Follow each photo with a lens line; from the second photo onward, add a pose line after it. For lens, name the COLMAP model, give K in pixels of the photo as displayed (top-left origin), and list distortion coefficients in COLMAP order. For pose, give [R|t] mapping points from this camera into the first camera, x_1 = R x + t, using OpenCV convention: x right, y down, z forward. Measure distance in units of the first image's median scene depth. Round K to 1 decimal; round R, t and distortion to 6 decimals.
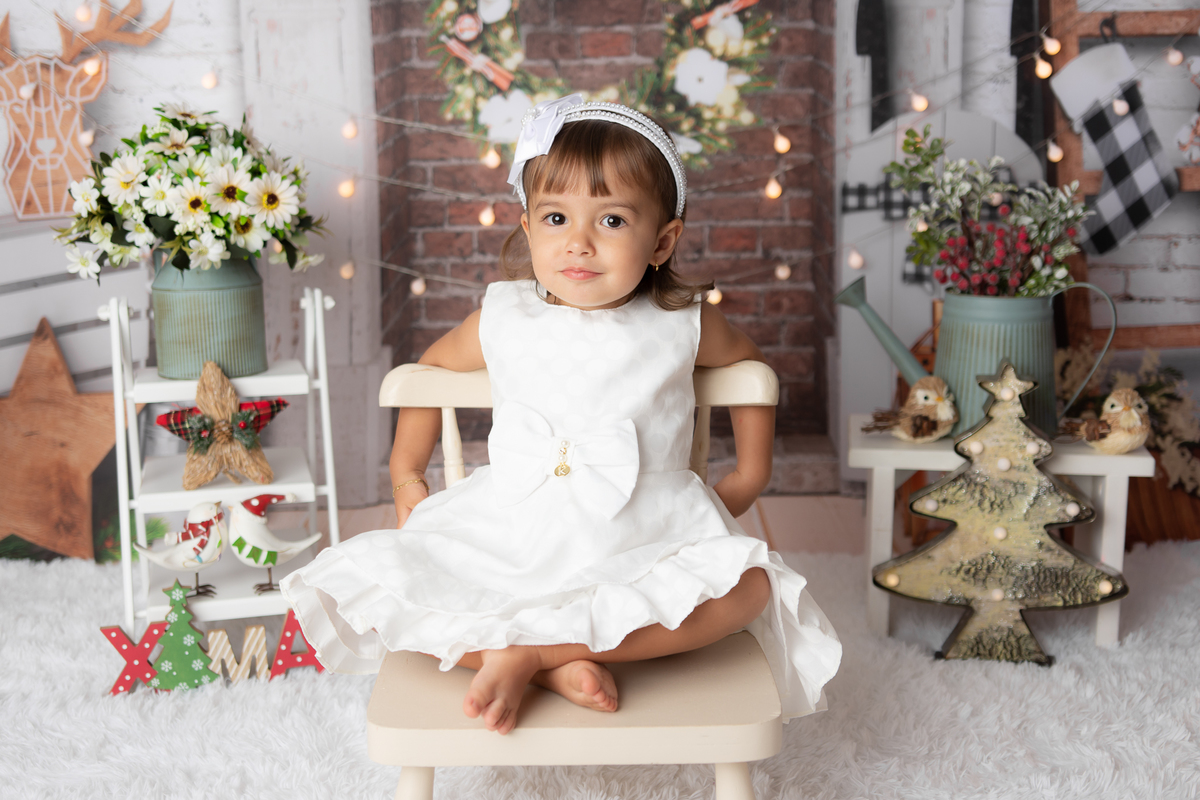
lens RADIAL K [[1546.7, 0, 597.2], [0, 1546.7, 401.4], [0, 0, 1]] dist [-0.004535, 0.036183]
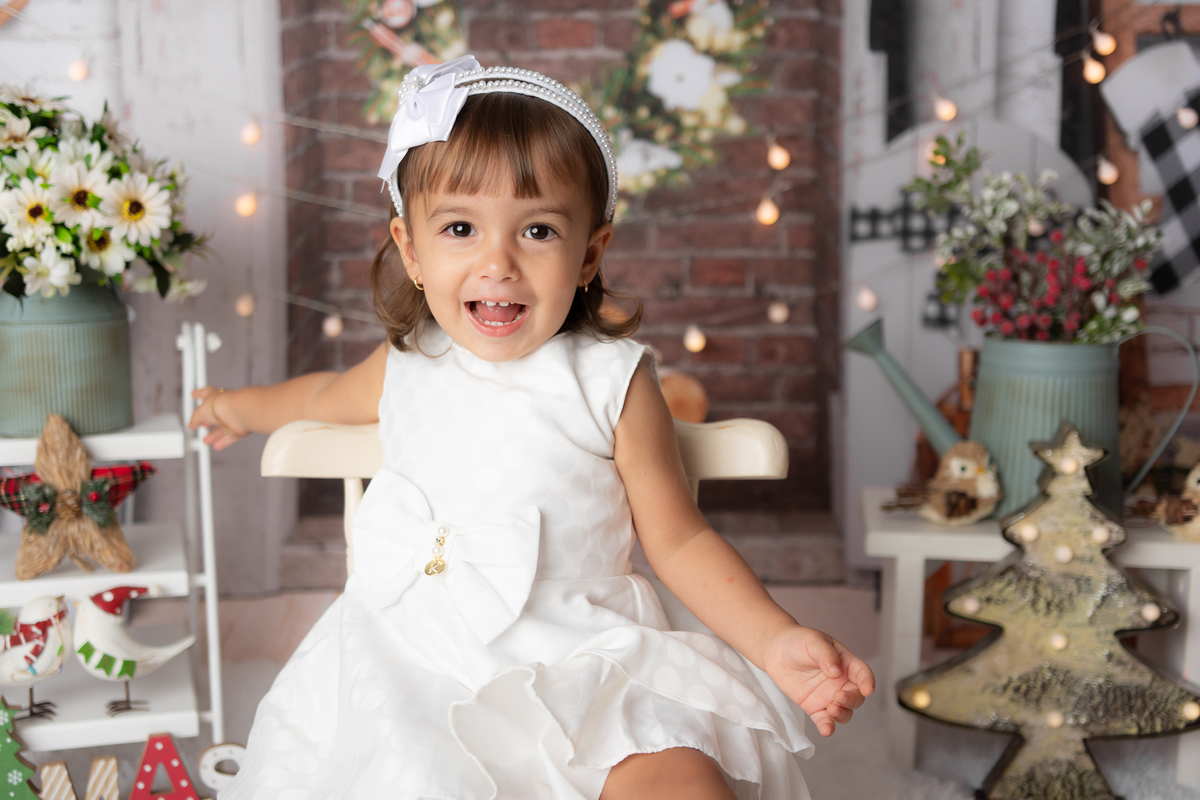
lens RADIAL K [[1613.3, 0, 597.8], [0, 1613.3, 399.1], [0, 0, 1]] dist [-0.000618, 0.052087]
pose [[0.999593, 0.009491, 0.026895, 0.001650], [-0.008429, 0.999191, -0.039318, -0.003841], [-0.027247, 0.039075, 0.998865, 0.171258]]
